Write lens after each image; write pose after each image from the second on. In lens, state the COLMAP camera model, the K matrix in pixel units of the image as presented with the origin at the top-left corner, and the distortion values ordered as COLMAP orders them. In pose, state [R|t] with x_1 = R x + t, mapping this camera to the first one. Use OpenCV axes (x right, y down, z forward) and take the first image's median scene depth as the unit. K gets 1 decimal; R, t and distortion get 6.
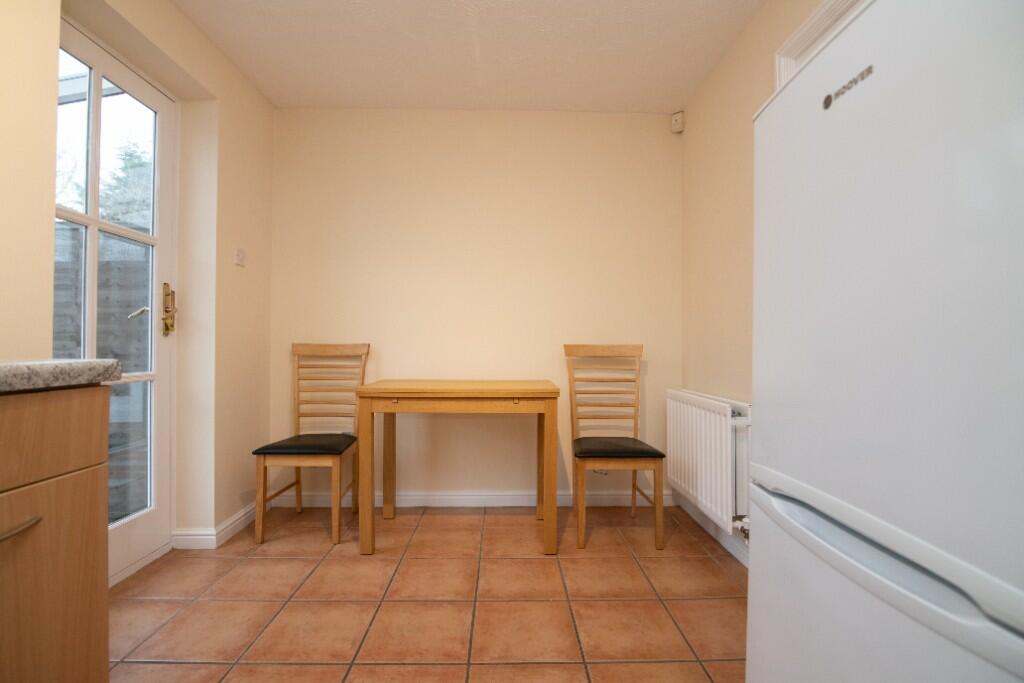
lens RADIAL K [[474.4, 0, 514.7], [0, 474.4, 341.2], [0, 0, 1]] dist [-0.018331, -0.000886]
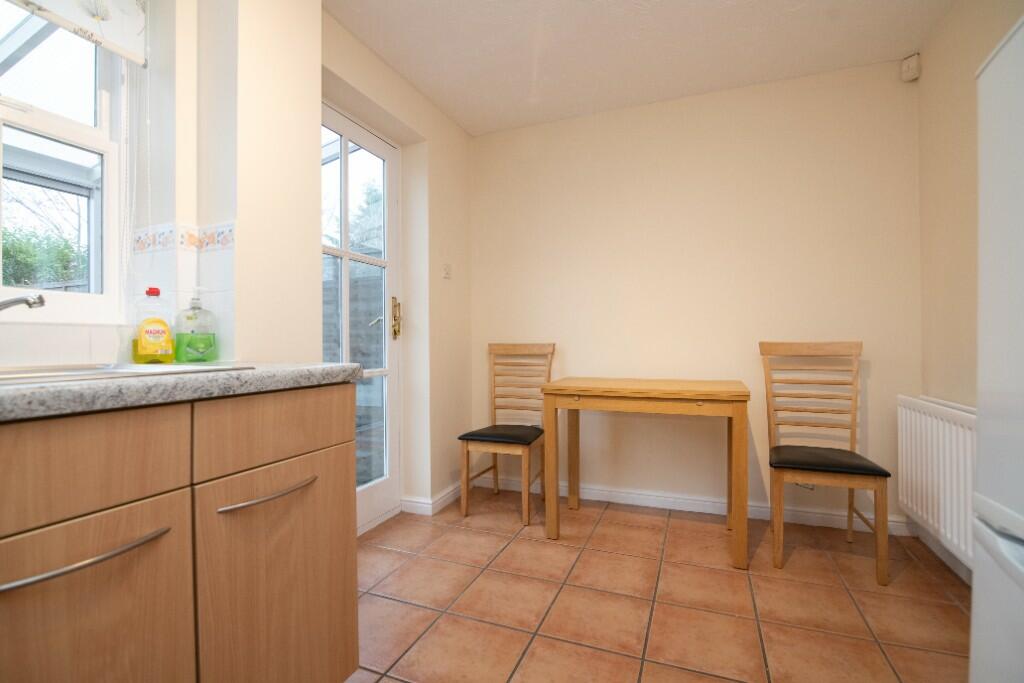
lens RADIAL K [[474.4, 0, 509.9], [0, 474.4, 342.4], [0, 0, 1]] dist [-0.018331, -0.000886]
pose [[0.918300, -0.008713, -0.395789, 0.029535], [0.013856, 0.999853, 0.010136, -0.010923], [0.395642, -0.014792, 0.918286, -0.026722]]
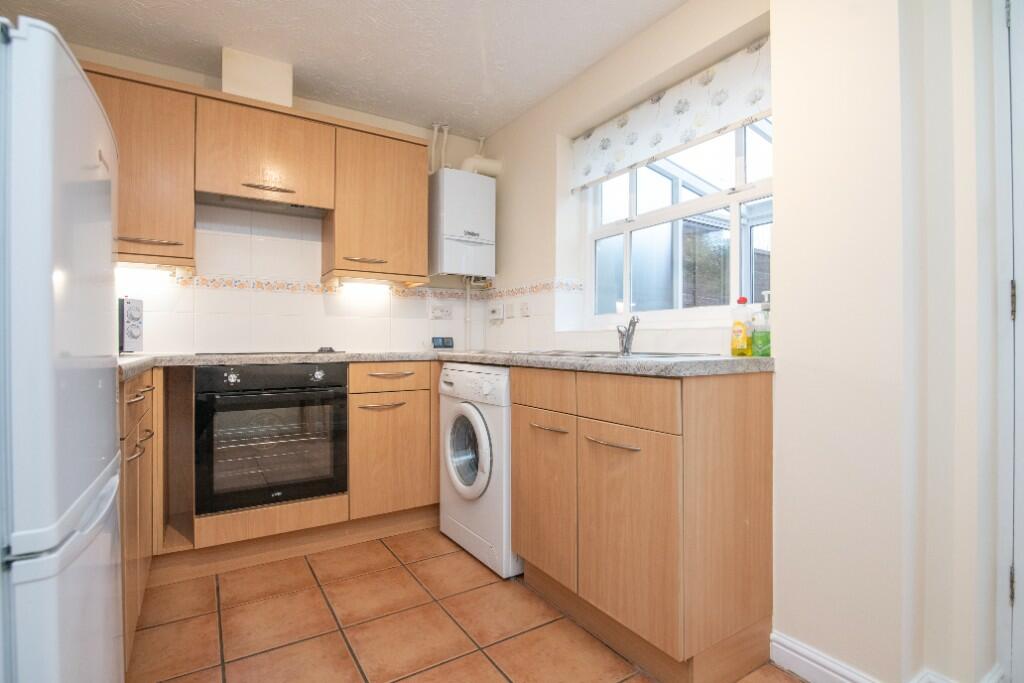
lens RADIAL K [[474.4, 0, 514.1], [0, 474.4, 342.5], [0, 0, 1]] dist [-0.018331, -0.000886]
pose [[-0.856791, 0.000043, -0.515665, 0.095277], [0.008481, 0.999866, -0.014008, 0.000436], [0.515595, -0.016375, -0.856676, 0.722047]]
